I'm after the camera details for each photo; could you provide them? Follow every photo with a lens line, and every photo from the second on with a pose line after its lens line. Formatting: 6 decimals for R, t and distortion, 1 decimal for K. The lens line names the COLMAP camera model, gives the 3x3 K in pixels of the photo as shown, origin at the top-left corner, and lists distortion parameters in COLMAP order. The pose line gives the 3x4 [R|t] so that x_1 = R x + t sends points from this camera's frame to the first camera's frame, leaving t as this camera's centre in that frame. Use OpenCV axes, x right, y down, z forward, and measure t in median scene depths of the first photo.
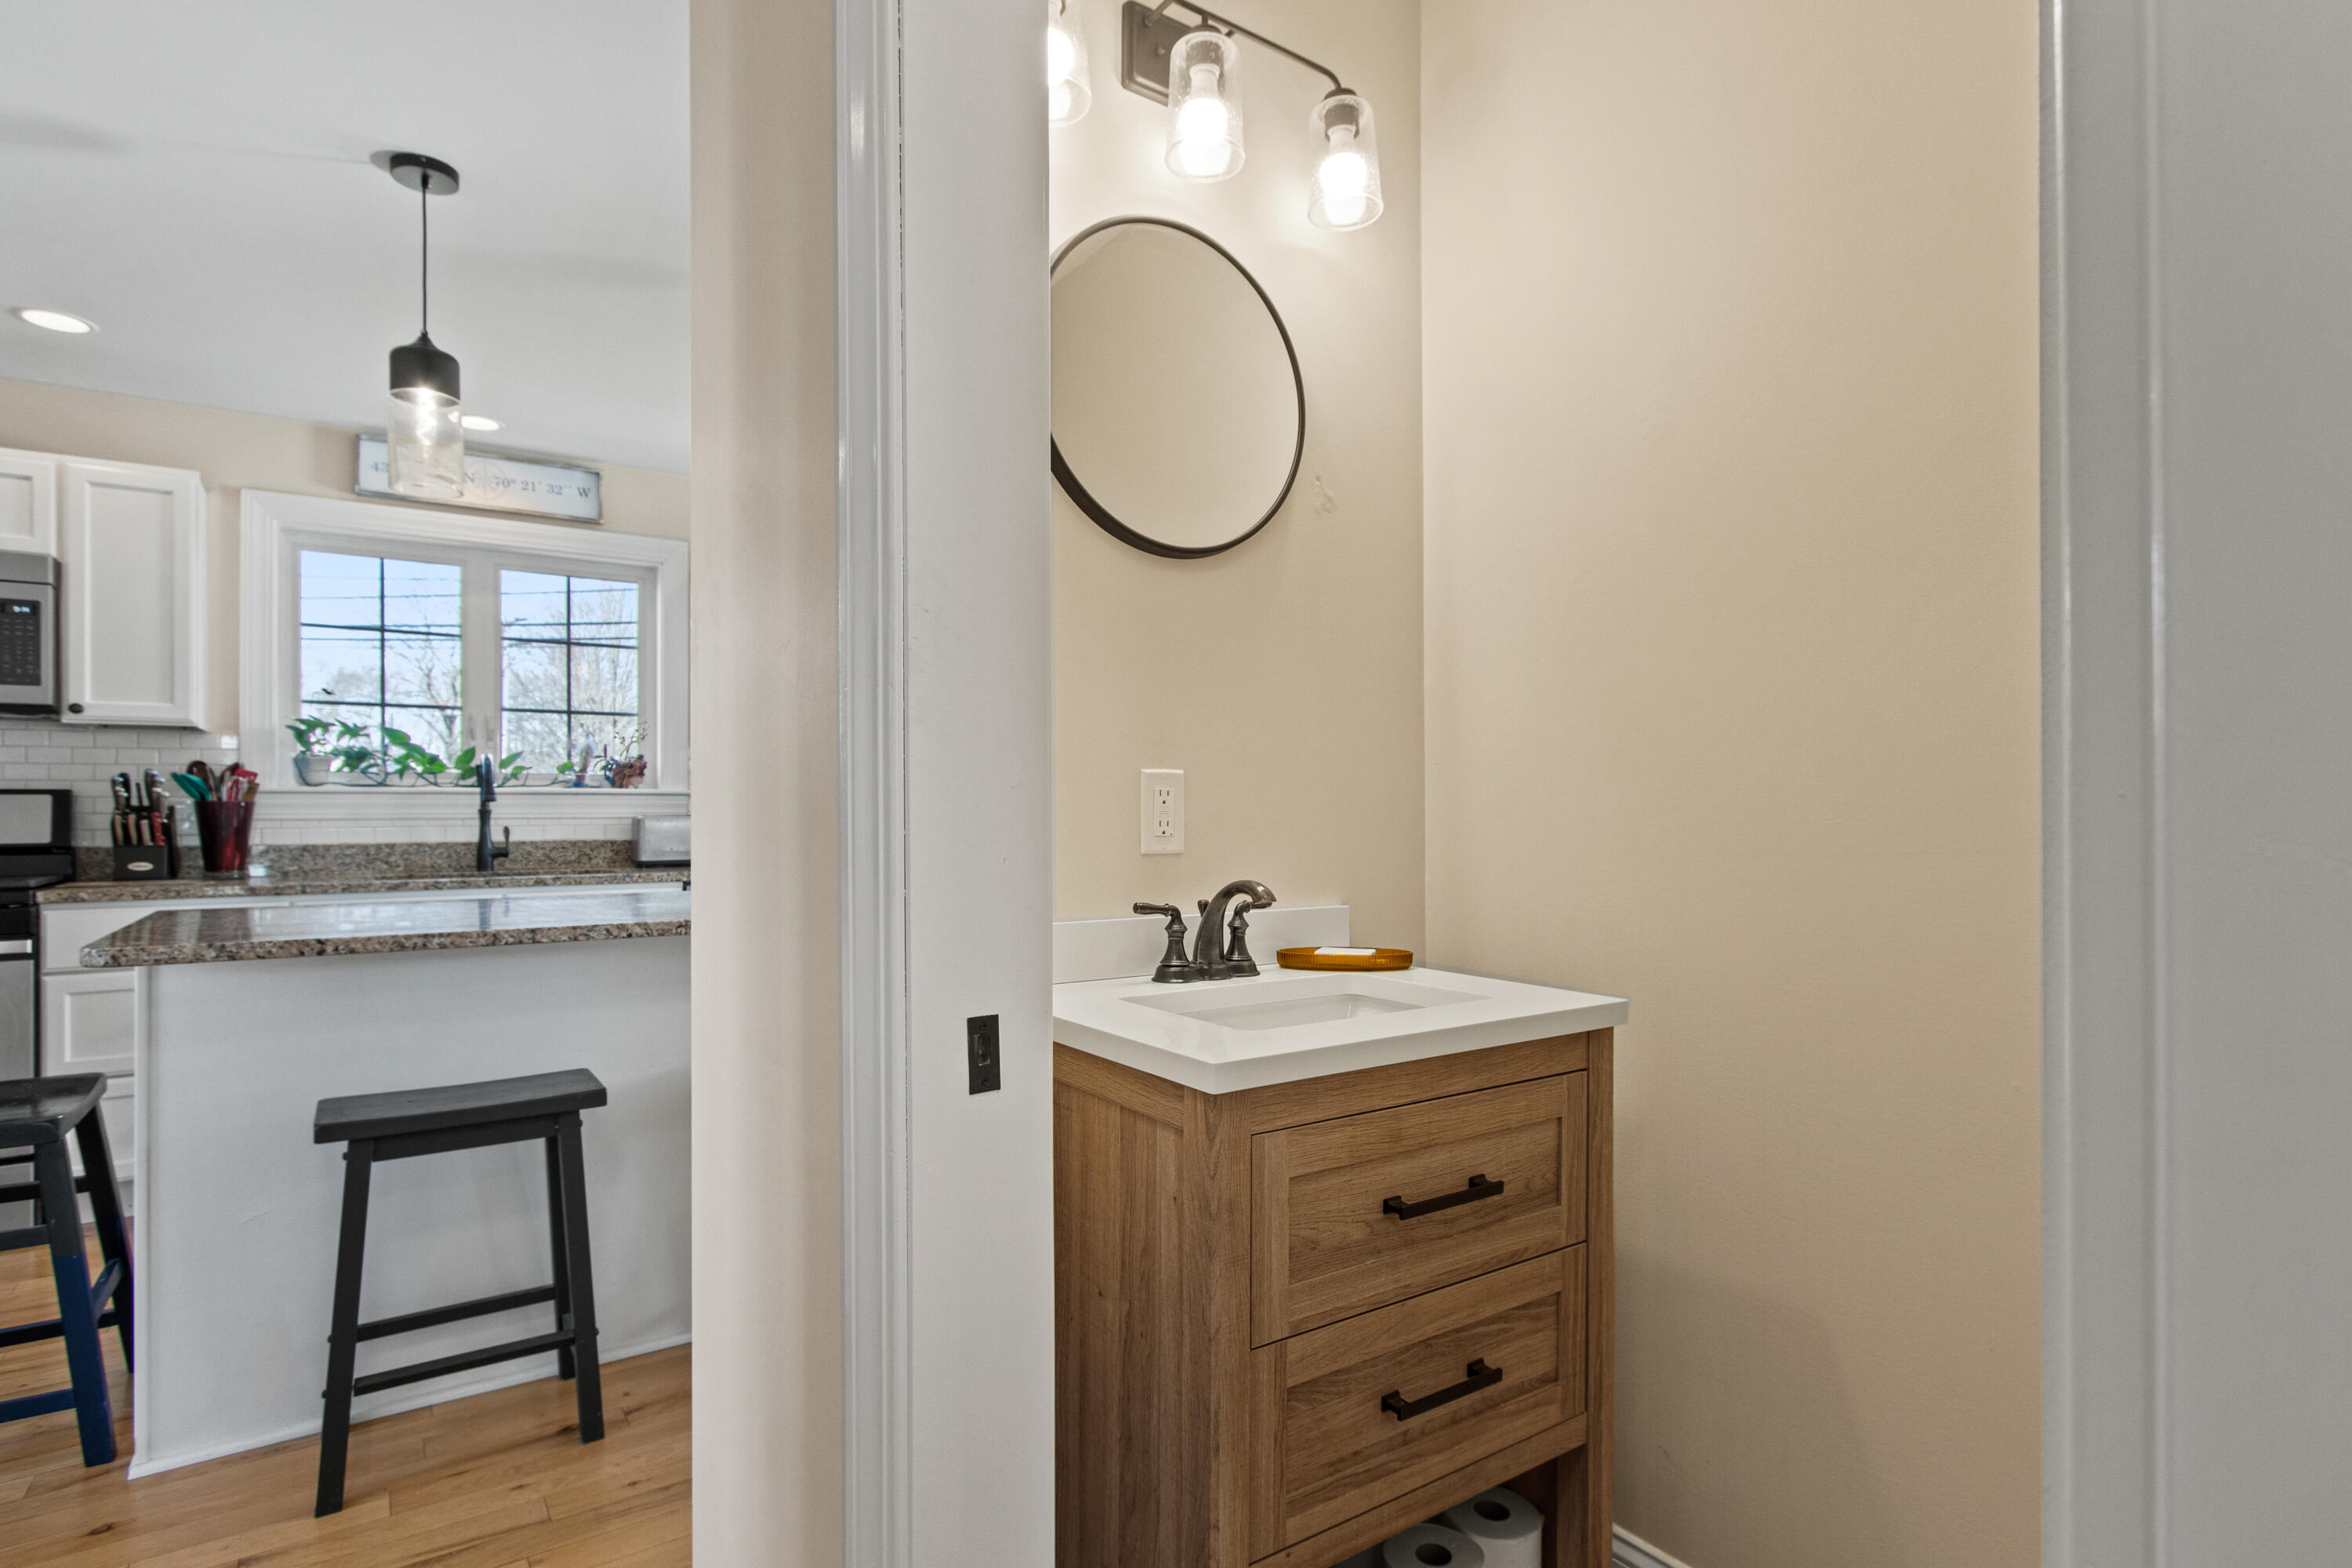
lens RADIAL K [[1194.4, 0, 1178.9], [0, 1194.4, 808.3], [0, 0, 1]] dist [0.007272, -0.003997]
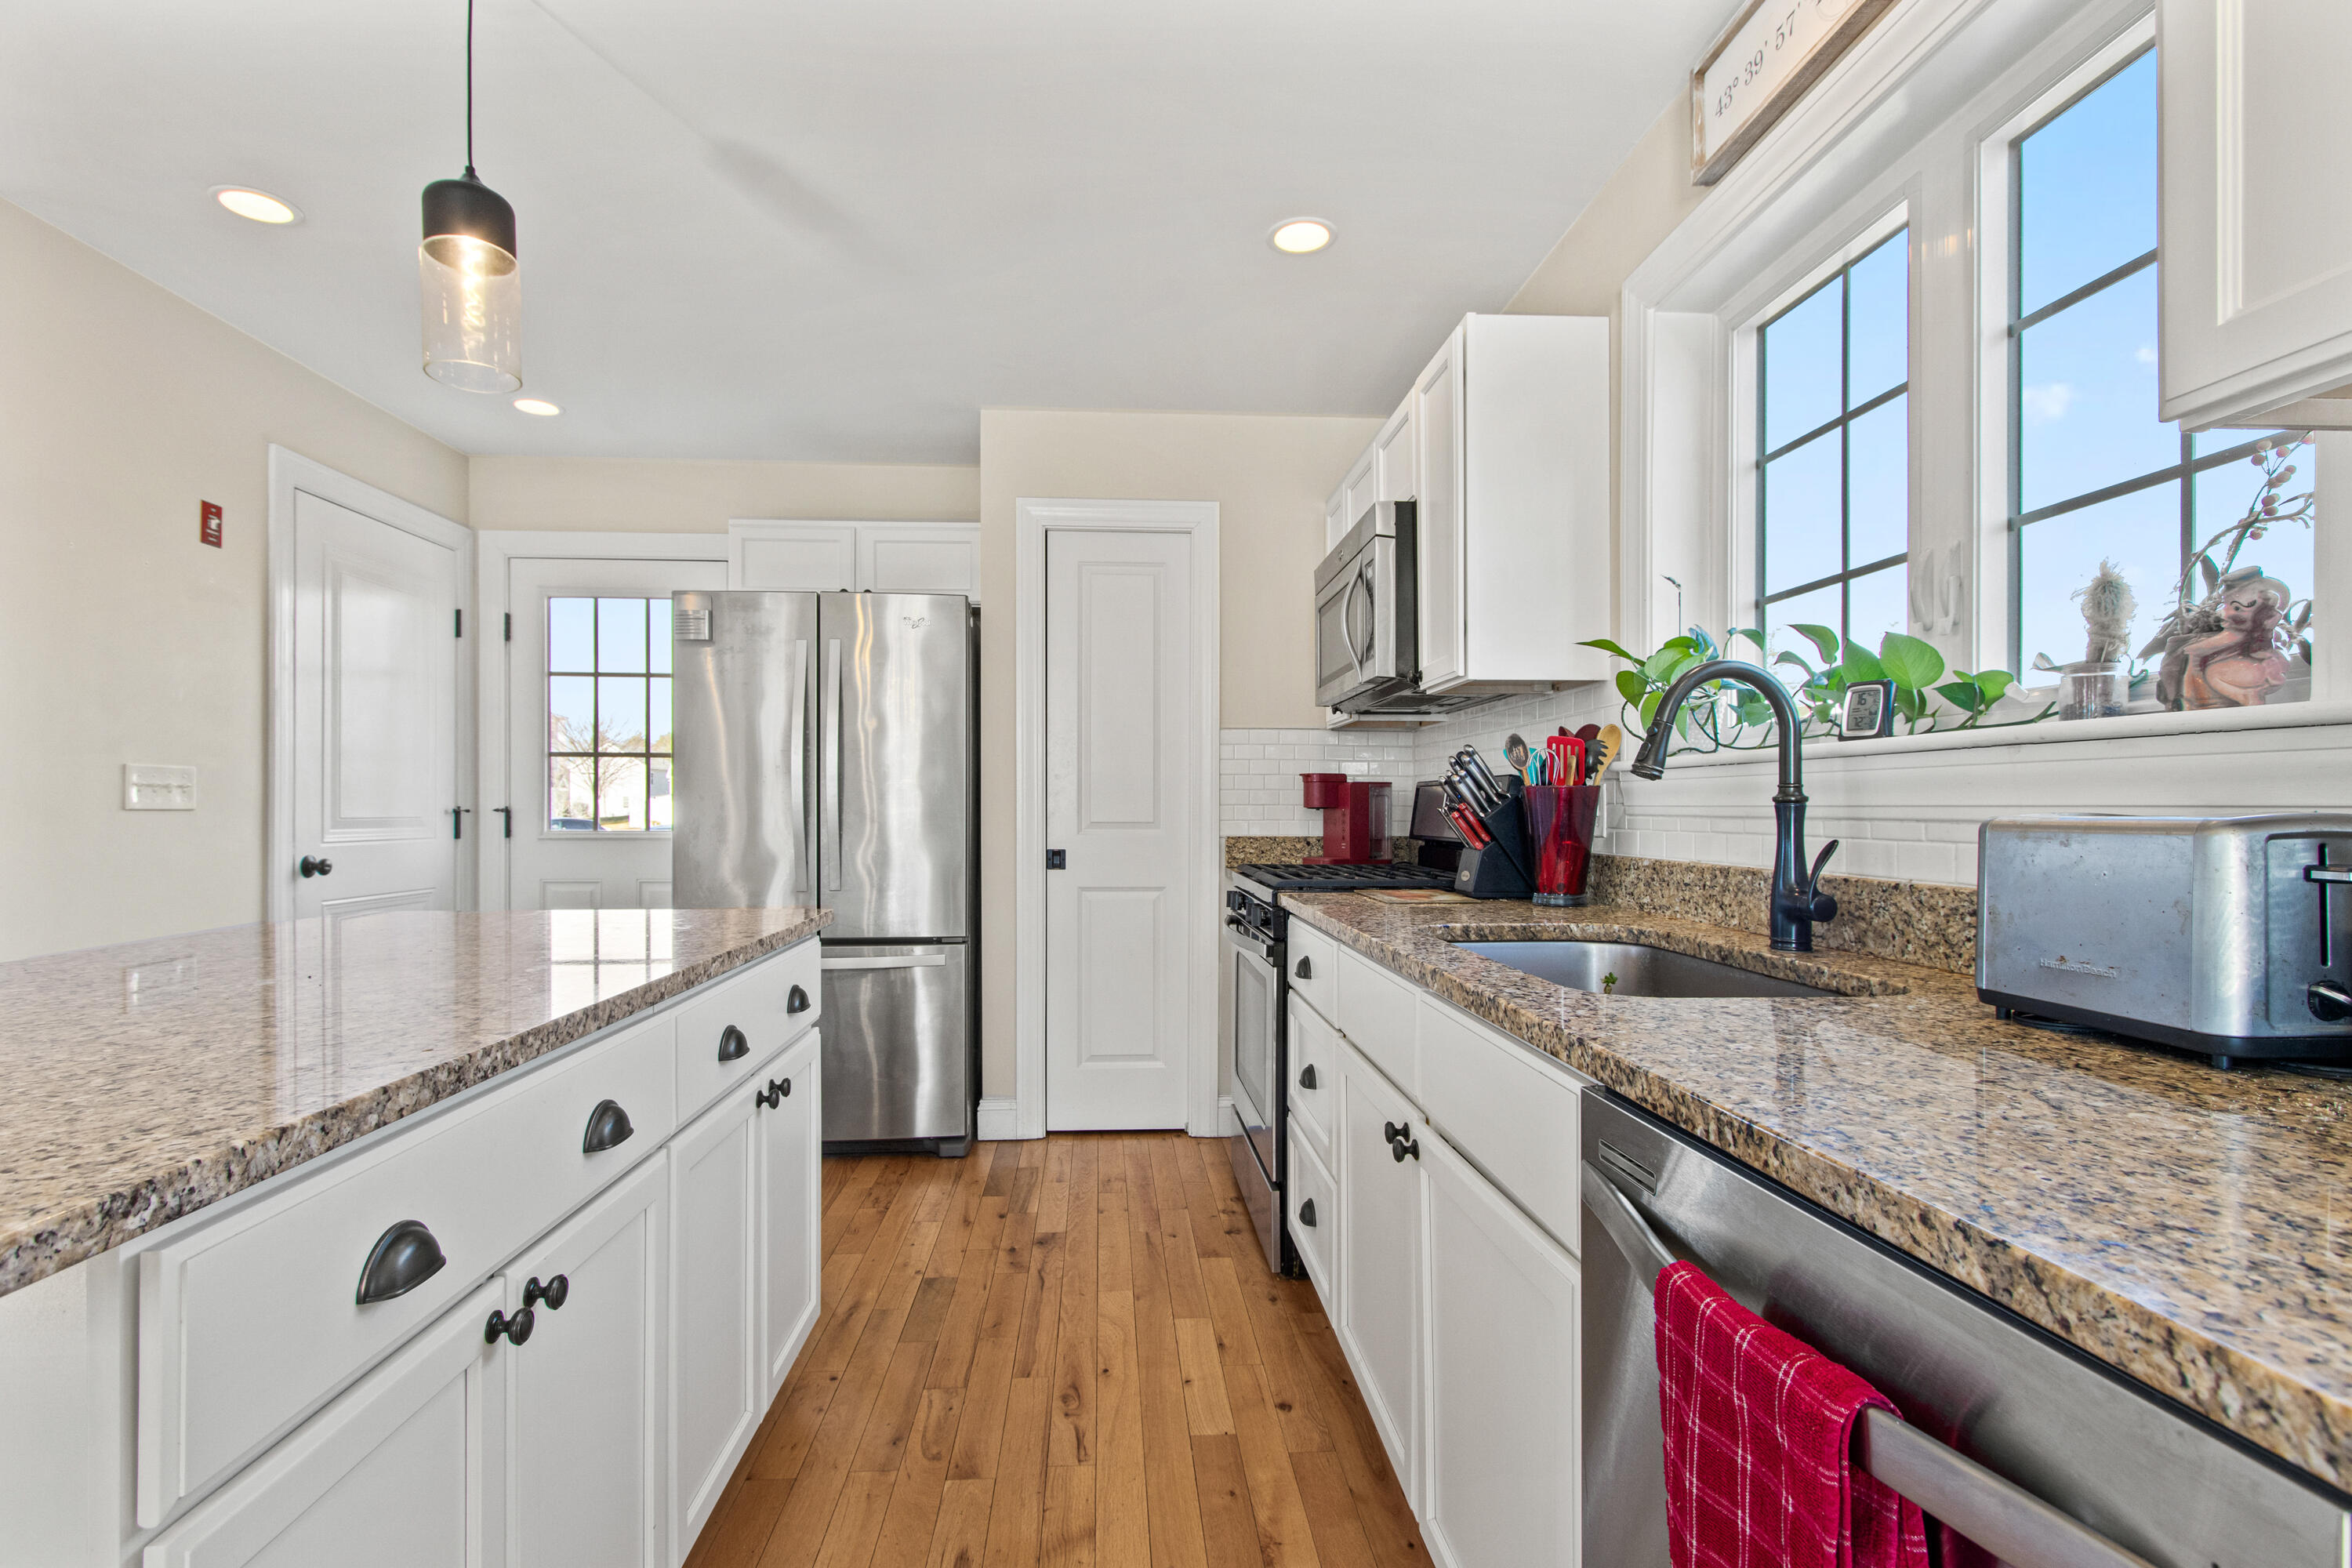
lens RADIAL K [[1105.5, 0, 1165.2], [0, 1105.5, 807.7], [0, 0, 1]] dist [0.005539, -0.001138]
pose [[-0.517148, 0.003880, -0.855887, -0.170942], [0.005212, 0.999985, 0.001384, 0.003963], [0.855880, -0.003745, -0.517160, 1.144069]]
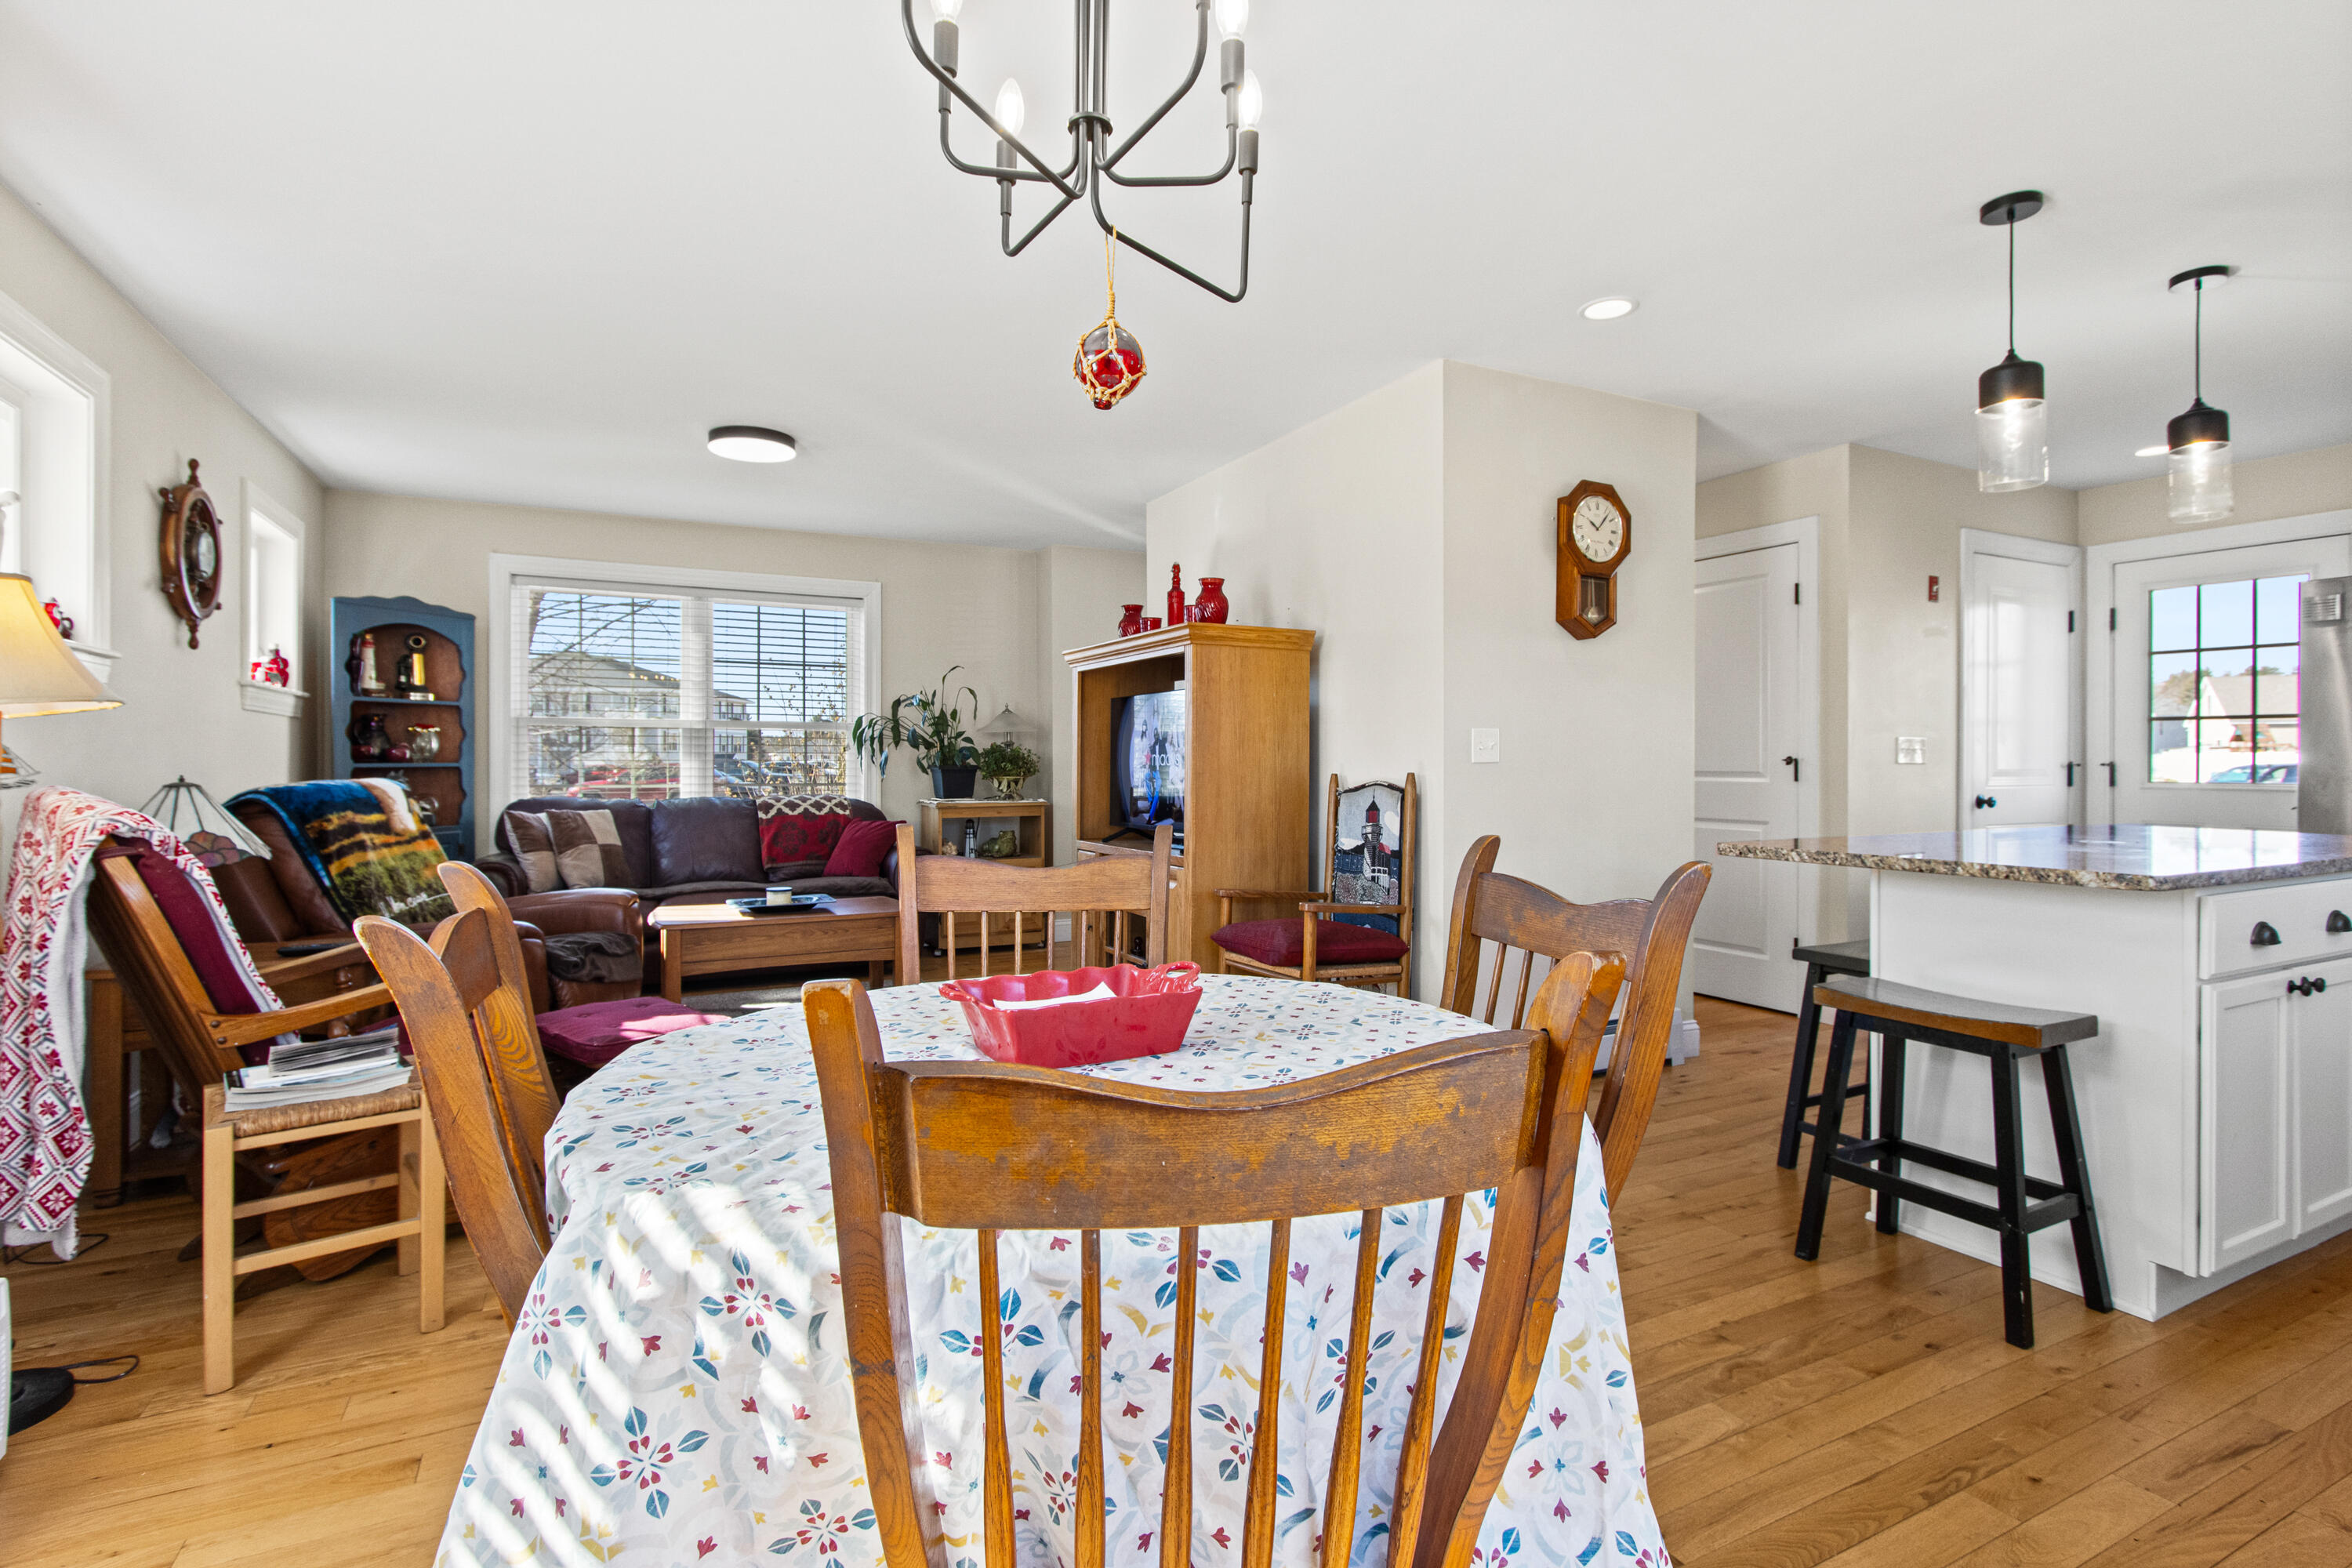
lens RADIAL K [[1105.5, 0, 1163.3], [0, 1105.5, 760.4], [0, 0, 1]] dist [0.005539, -0.001138]
pose [[-0.990277, 0.000118, 0.139110, 0.217709], [-0.000284, 0.999996, -0.002864, 0.003642], [-0.139110, -0.002875, -0.990273, 1.565049]]
